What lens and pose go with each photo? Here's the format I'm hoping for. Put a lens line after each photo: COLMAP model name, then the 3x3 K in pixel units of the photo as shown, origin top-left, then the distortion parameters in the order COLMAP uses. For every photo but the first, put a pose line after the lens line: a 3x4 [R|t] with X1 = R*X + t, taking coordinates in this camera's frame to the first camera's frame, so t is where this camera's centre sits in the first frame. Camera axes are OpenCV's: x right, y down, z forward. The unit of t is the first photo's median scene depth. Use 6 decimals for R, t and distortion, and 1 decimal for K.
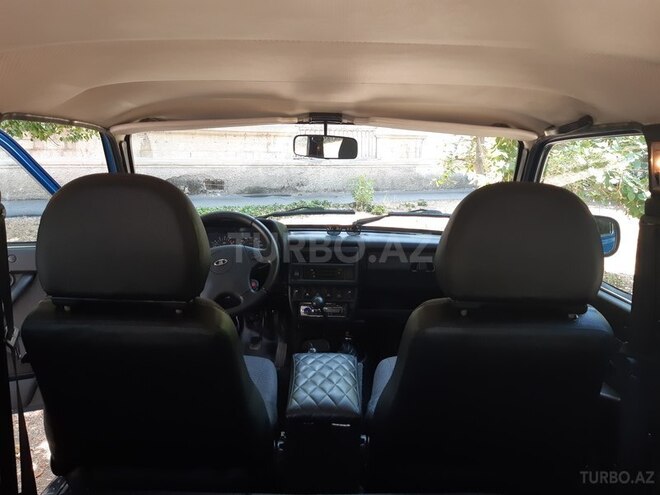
lens RADIAL K [[530.9, 0, 330.0], [0, 530.9, 247.5], [0, 0, 1]] dist [0.004856, -0.000215]
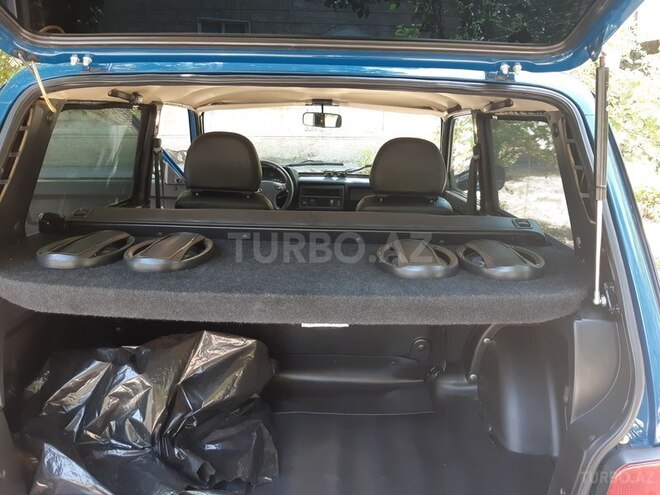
lens RADIAL K [[530.9, 0, 330.0], [0, 530.9, 247.5], [0, 0, 1]] dist [0.004856, -0.000215]
pose [[0.999728, 0.010900, -0.020613, 0.054086], [-0.009872, 0.998733, 0.049355, 0.121777], [0.021125, -0.049138, 0.998569, -0.654725]]
